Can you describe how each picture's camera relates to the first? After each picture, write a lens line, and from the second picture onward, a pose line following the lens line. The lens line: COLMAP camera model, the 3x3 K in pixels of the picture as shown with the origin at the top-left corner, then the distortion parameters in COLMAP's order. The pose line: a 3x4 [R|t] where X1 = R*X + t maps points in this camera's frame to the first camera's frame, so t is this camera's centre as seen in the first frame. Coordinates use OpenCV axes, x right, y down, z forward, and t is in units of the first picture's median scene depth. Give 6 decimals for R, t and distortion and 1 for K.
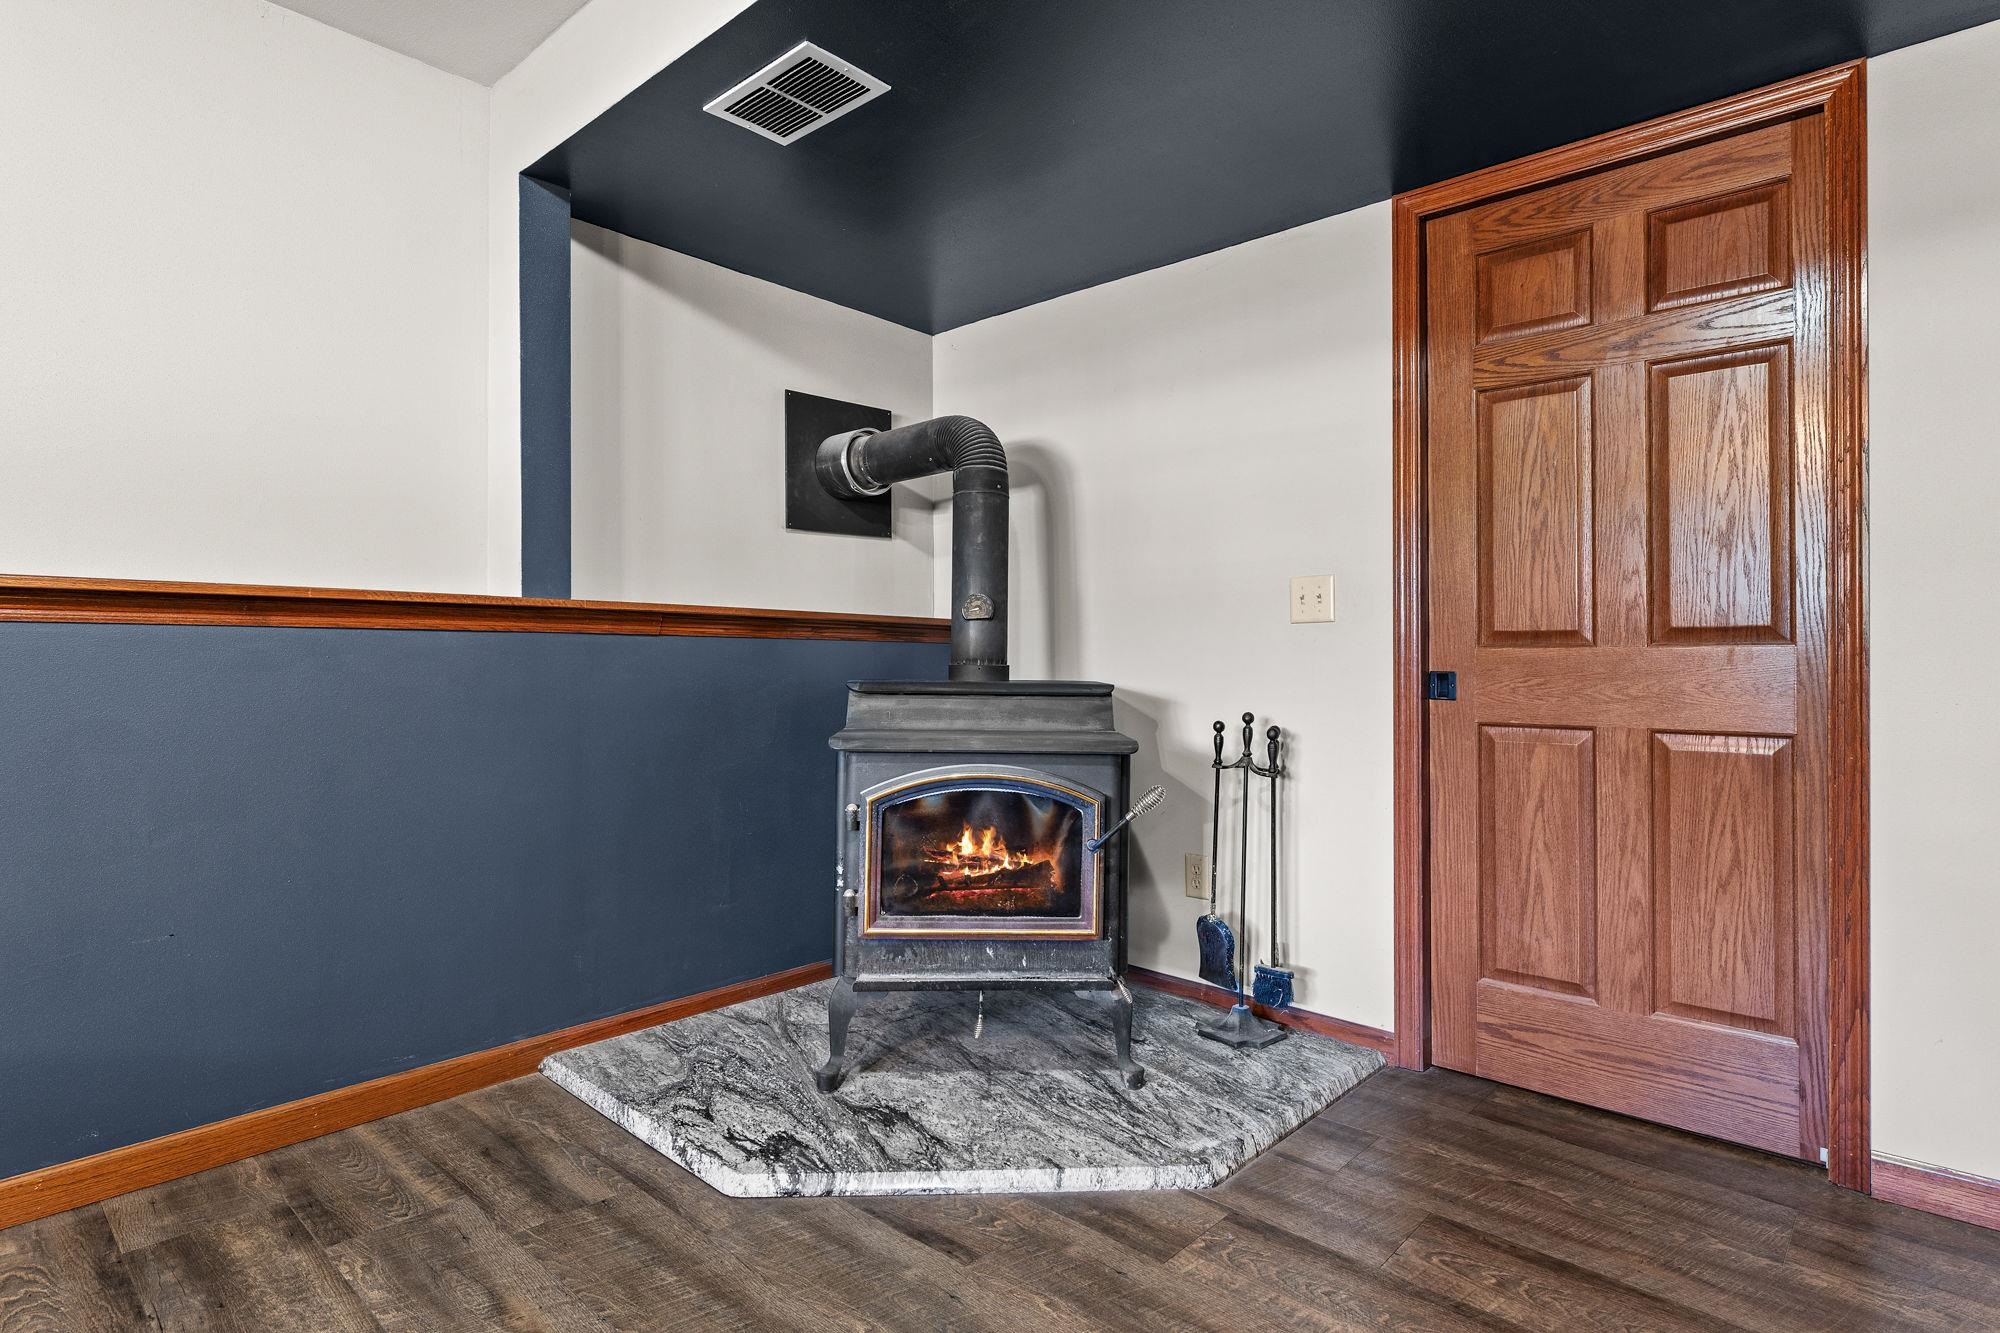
lens RADIAL K [[1056.5, 0, 1000.8], [0, 1056.5, 645.7], [0, 0, 1]] dist [-0.000909, 0.000391]
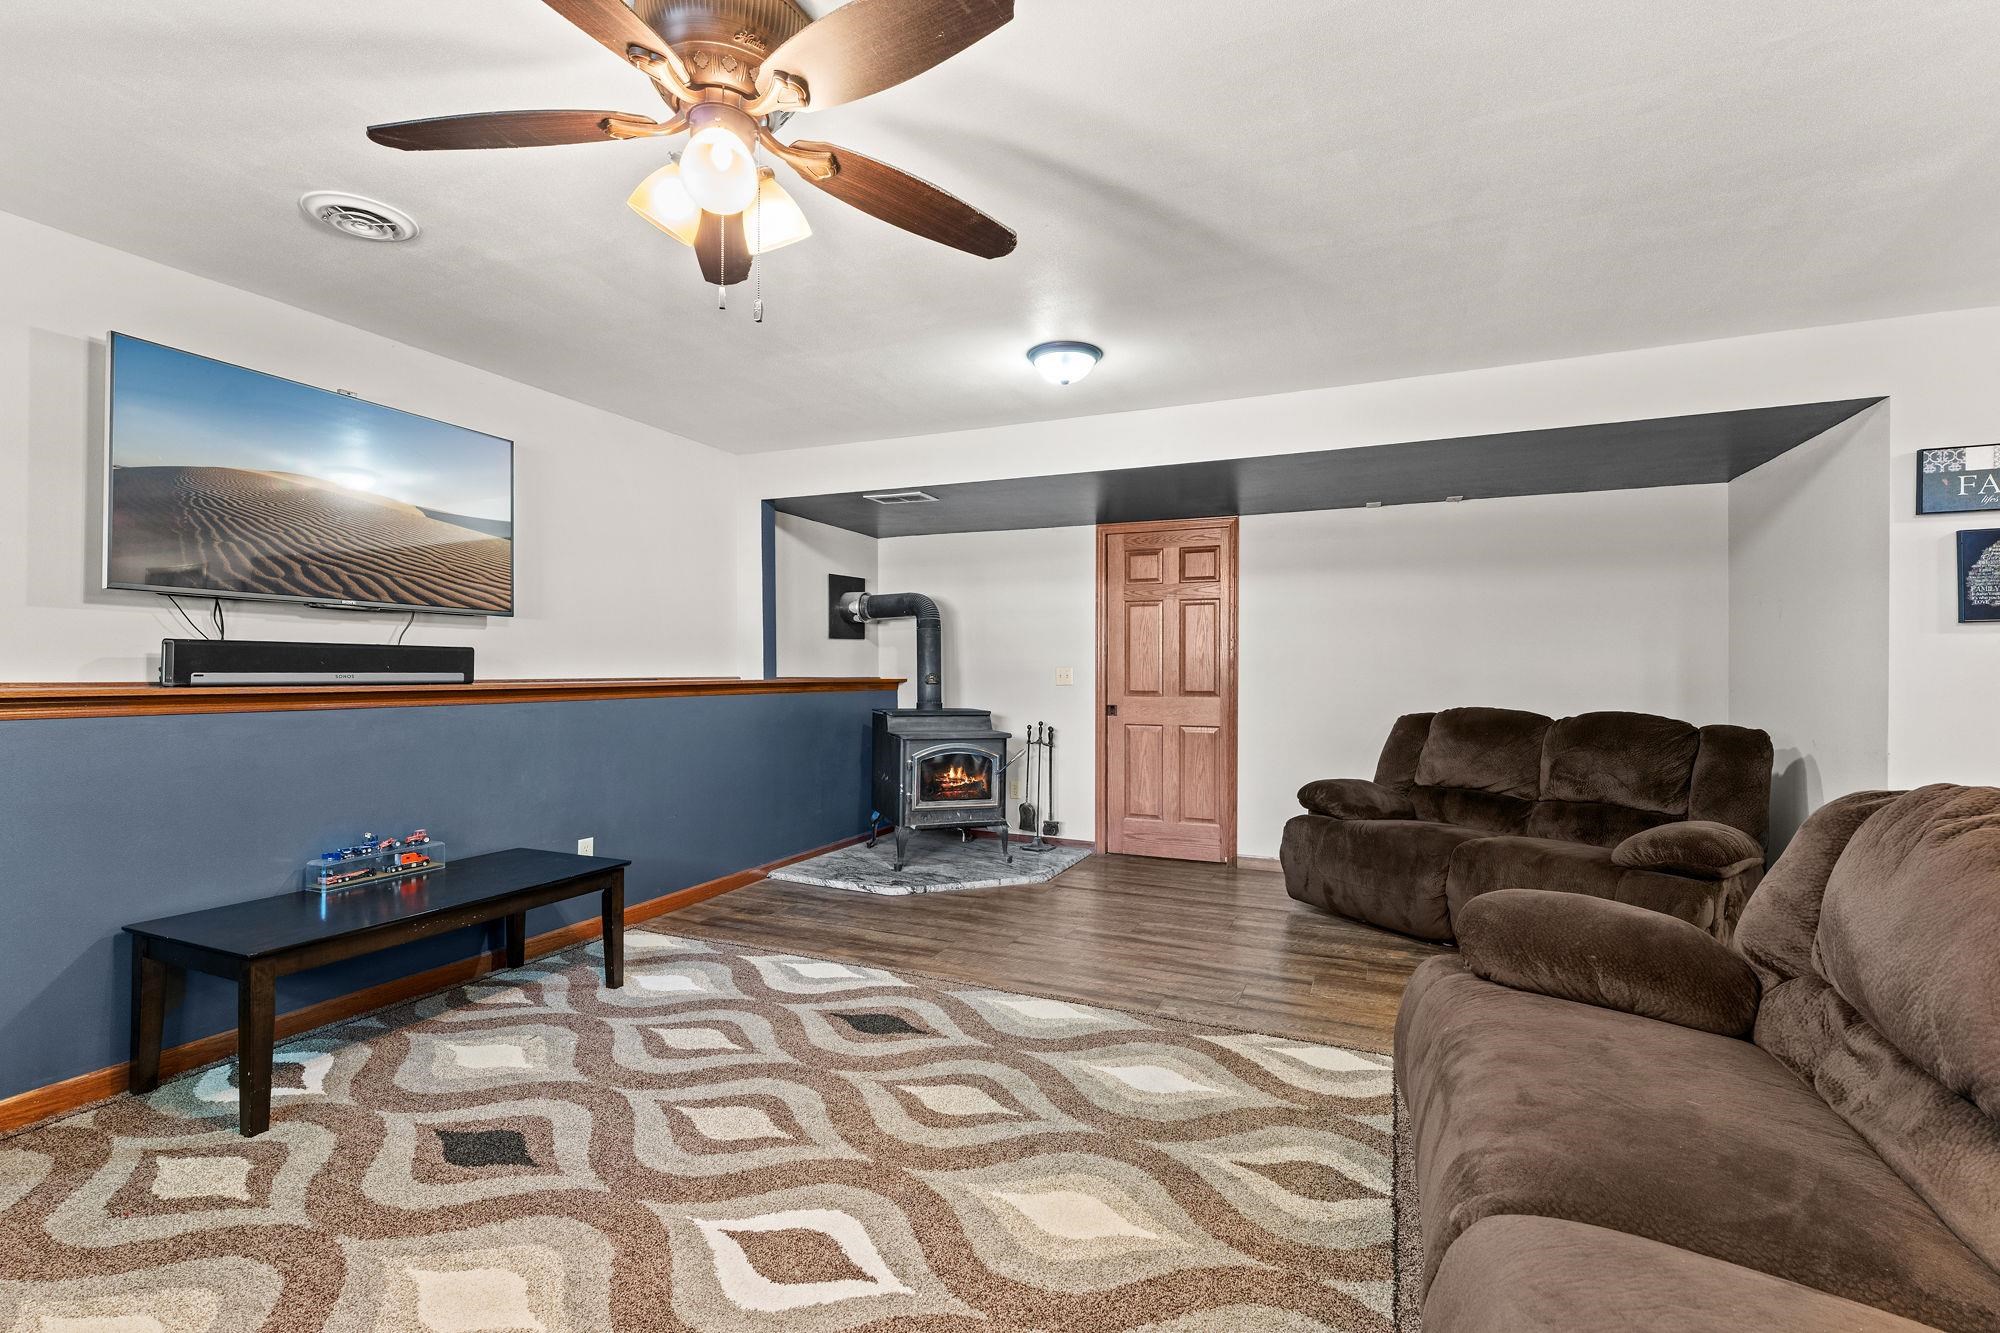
lens RADIAL K [[884.1, 0, 1003.2], [0, 884.1, 672.3], [0, 0, 1]] dist [-0.000039, 0.000011]
pose [[0.945969, -0.000457, 0.324255, -0.622729], [-0.004314, 0.999893, 0.013997, -0.096722], [-0.324227, -0.014639, 0.945866, -1.123143]]
